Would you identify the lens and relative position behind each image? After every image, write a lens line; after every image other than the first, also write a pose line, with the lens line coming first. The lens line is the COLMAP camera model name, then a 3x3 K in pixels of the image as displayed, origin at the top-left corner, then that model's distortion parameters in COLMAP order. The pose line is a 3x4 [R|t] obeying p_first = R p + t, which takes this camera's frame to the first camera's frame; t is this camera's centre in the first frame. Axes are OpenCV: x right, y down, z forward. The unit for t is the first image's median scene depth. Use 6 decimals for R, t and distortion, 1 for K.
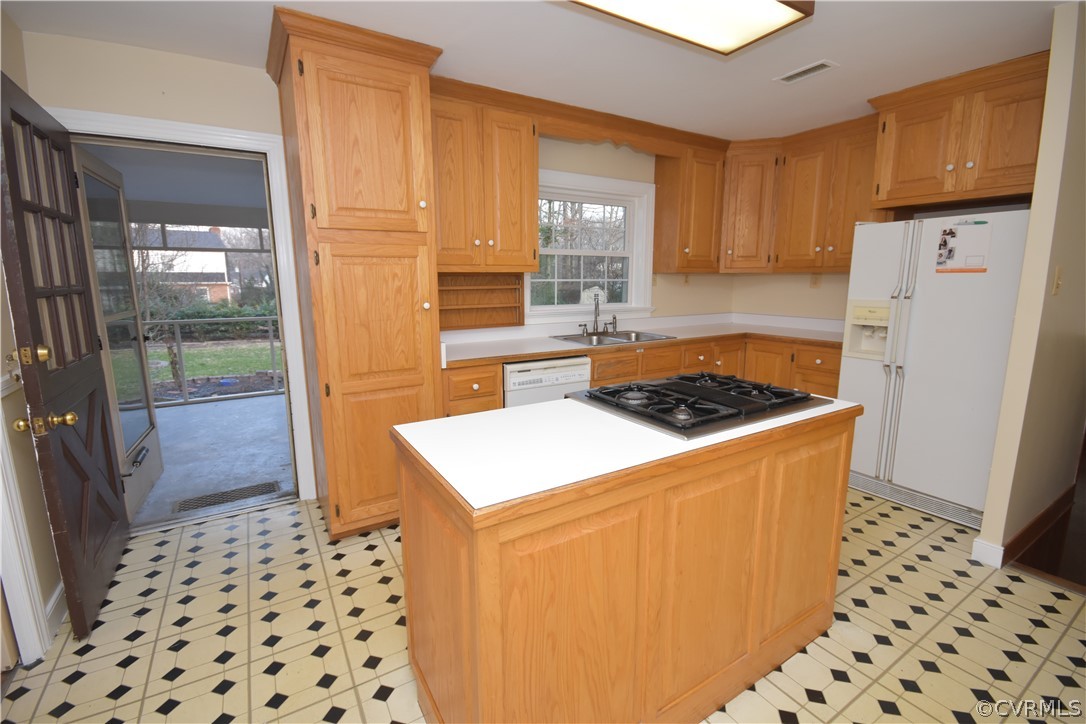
lens RADIAL K [[477.4, 0, 544.0], [0, 477.4, 358.5], [0, 0, 1]] dist [0.005989, -0.008831]
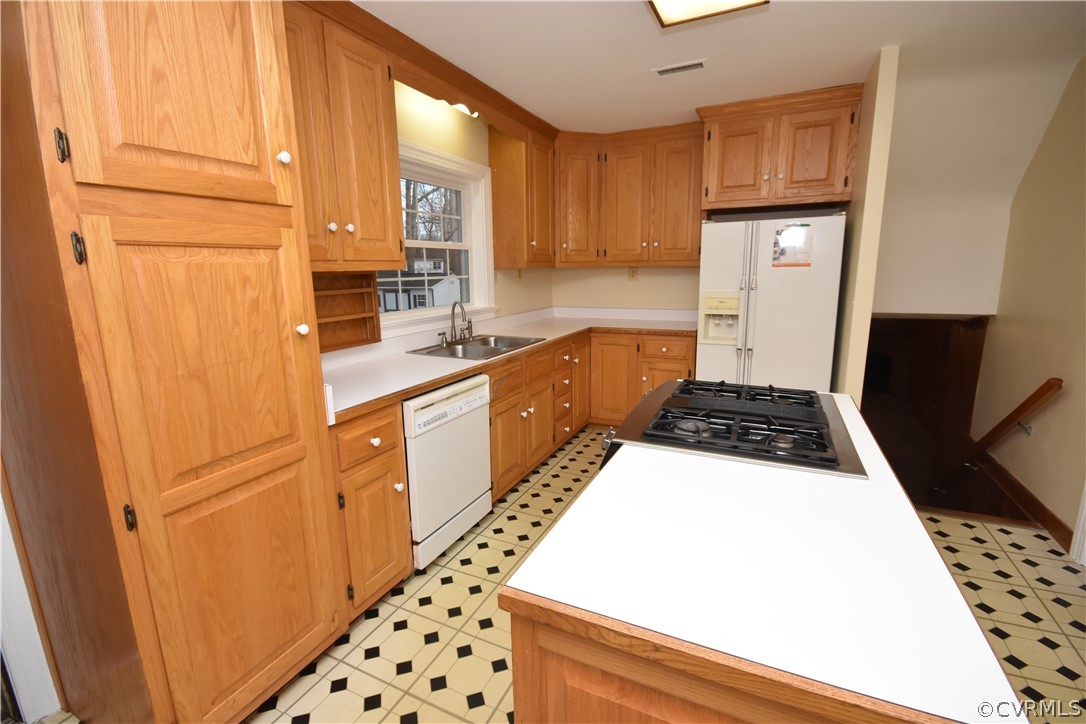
lens RADIAL K [[477.4, 0, 544.0], [0, 477.4, 358.5], [0, 0, 1]] dist [0.005989, -0.008831]
pose [[0.837740, -0.110594, 0.534753, -0.278150], [0.101908, 0.993736, 0.045868, -0.061647], [-0.536476, 0.016070, 0.843763, 0.289781]]
